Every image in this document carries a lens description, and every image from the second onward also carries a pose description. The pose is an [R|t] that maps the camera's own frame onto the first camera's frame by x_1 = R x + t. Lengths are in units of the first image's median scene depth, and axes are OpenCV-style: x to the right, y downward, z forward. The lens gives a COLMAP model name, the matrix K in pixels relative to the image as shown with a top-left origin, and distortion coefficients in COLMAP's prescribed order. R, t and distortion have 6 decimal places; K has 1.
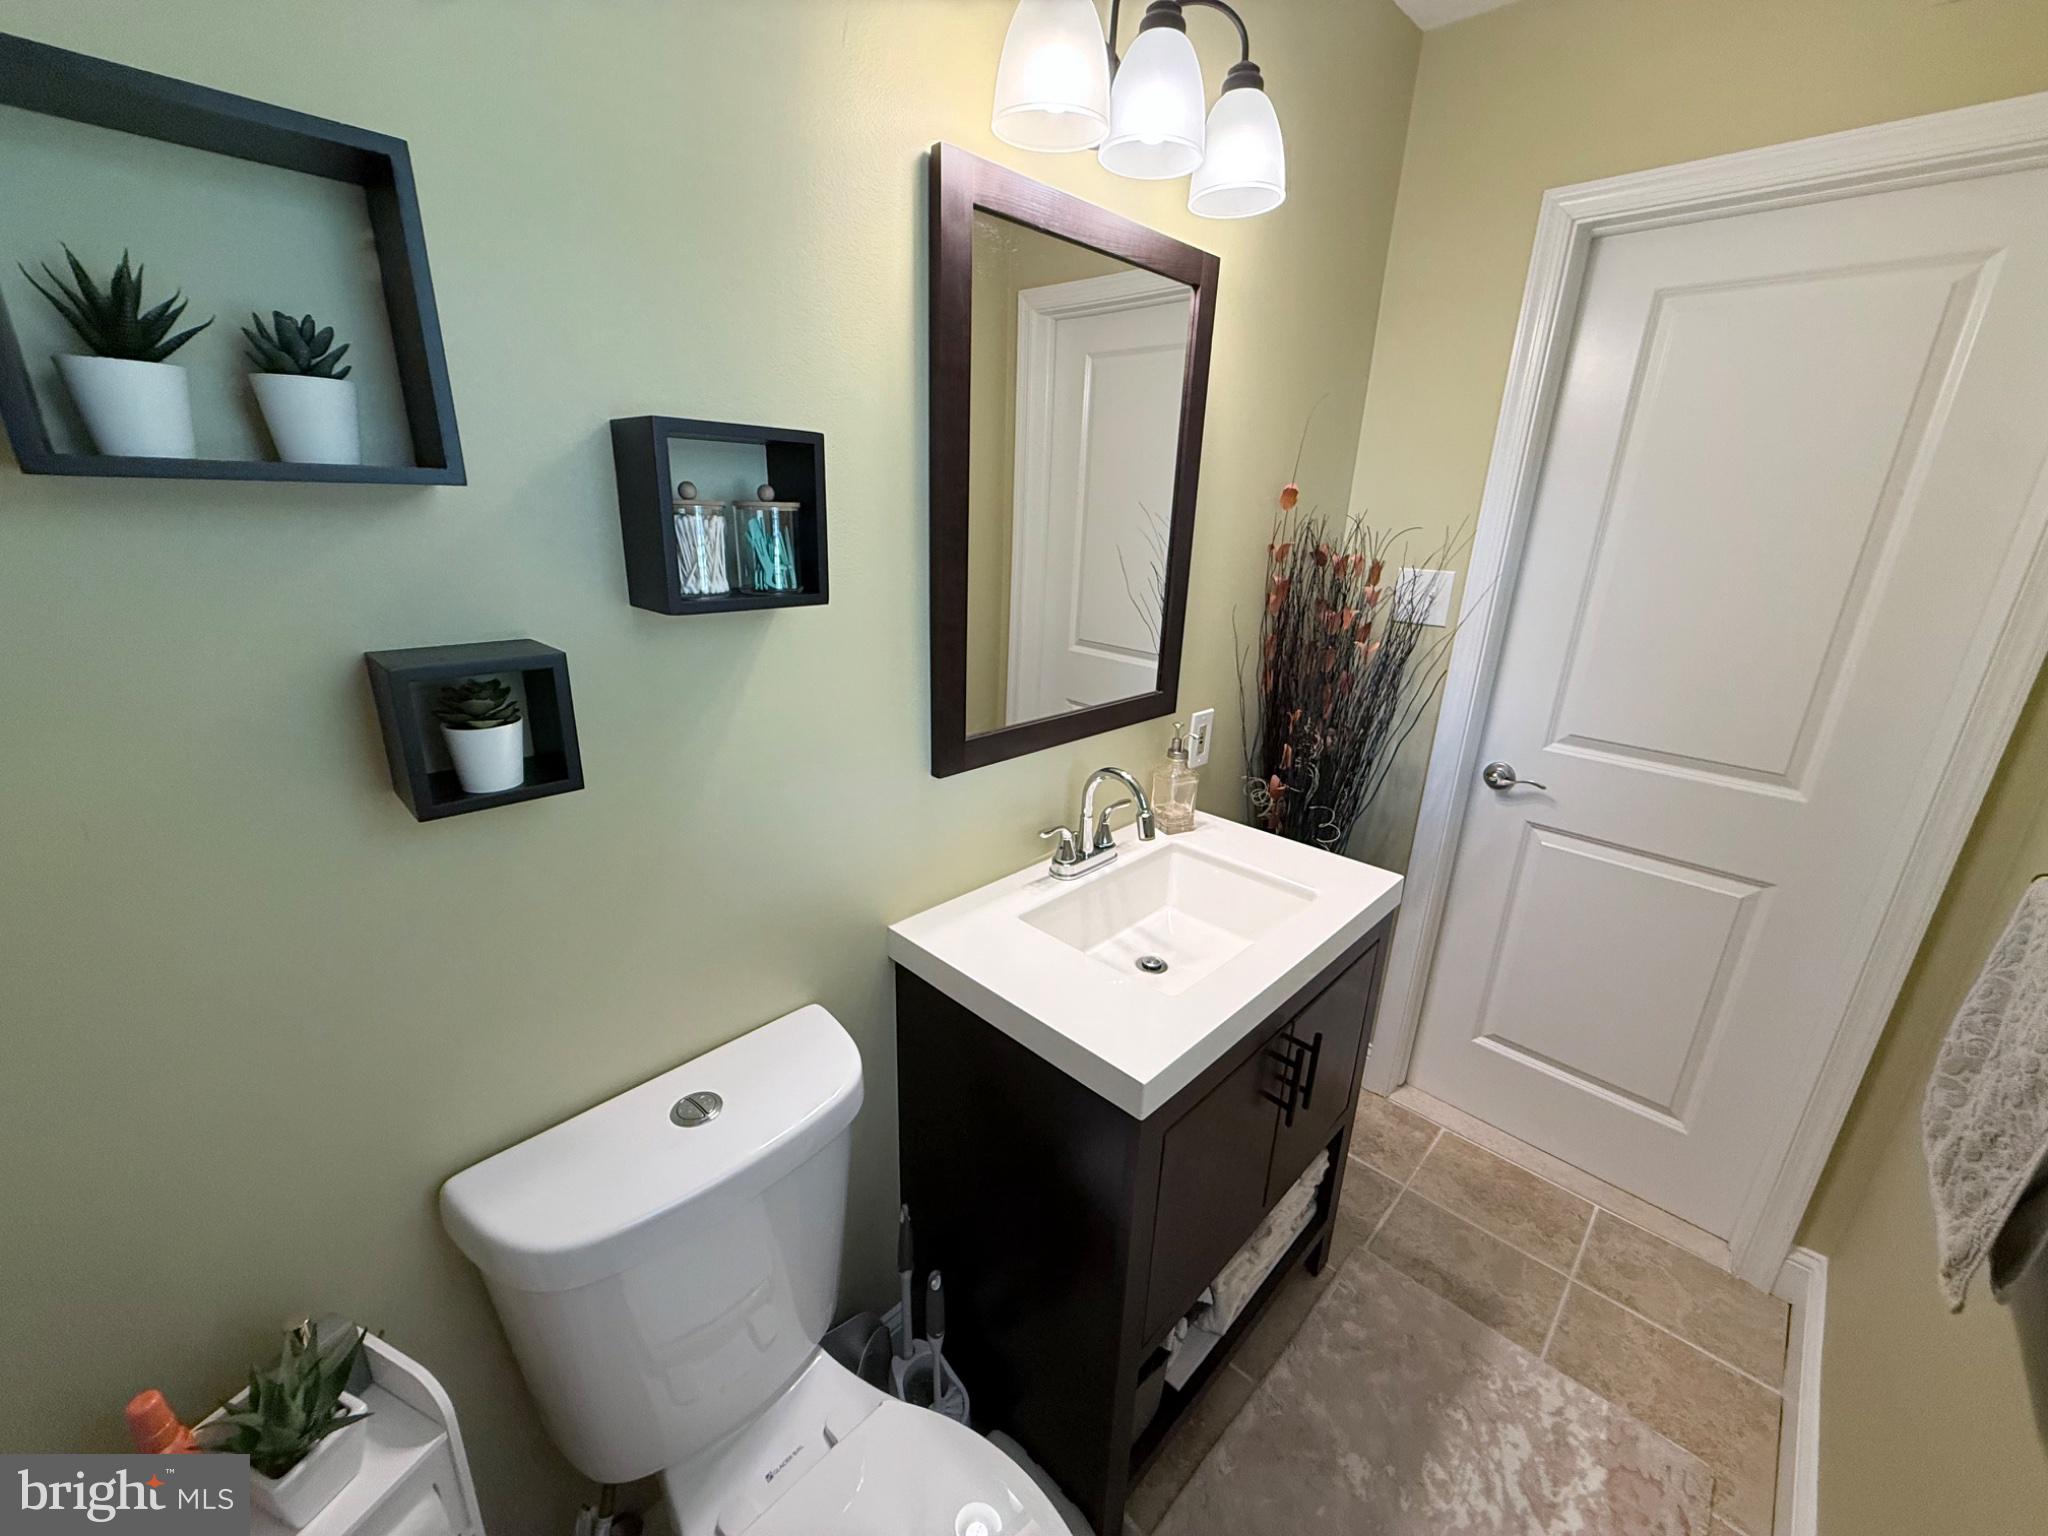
lens RADIAL K [[813.1, 0, 1024.9], [0, 813.1, 760.2], [0, 0, 1]] dist [0.000602, -0.000852]
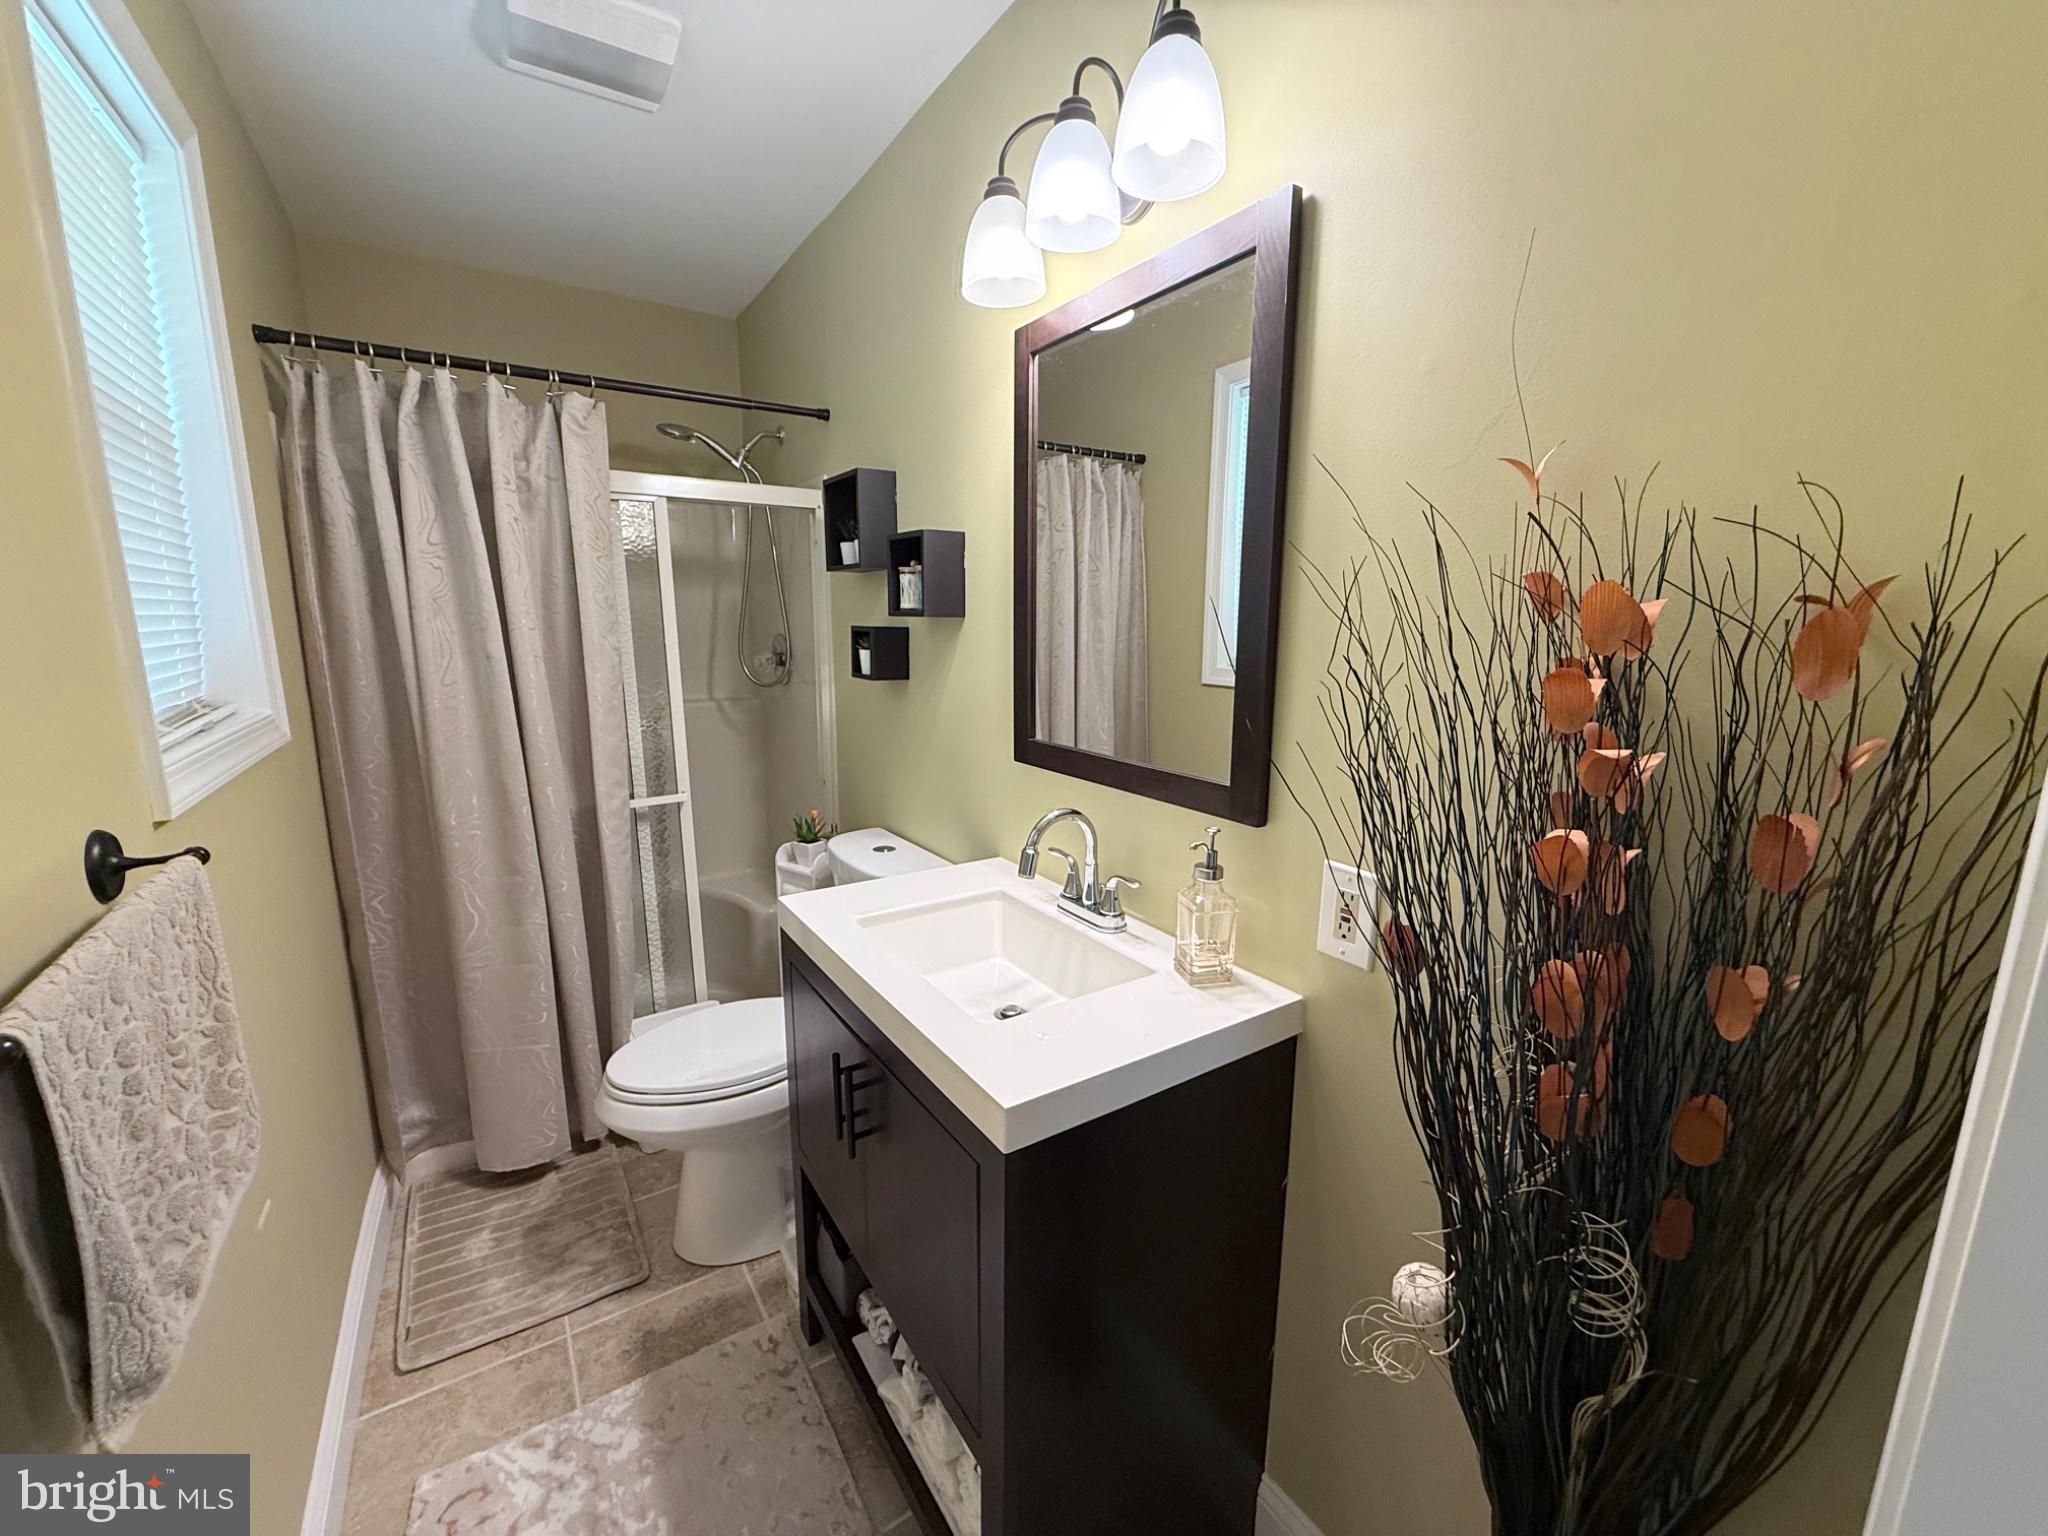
lens RADIAL K [[813.1, 0, 1023.2], [0, 813.1, 768.6], [0, 0, 1]] dist [0.000602, -0.000852]
pose [[-0.191743, 0.153384, -0.969385, 1.167800], [-0.324247, 0.922351, 0.210077, -0.246569], [0.926336, 0.354601, -0.127120, 1.159625]]
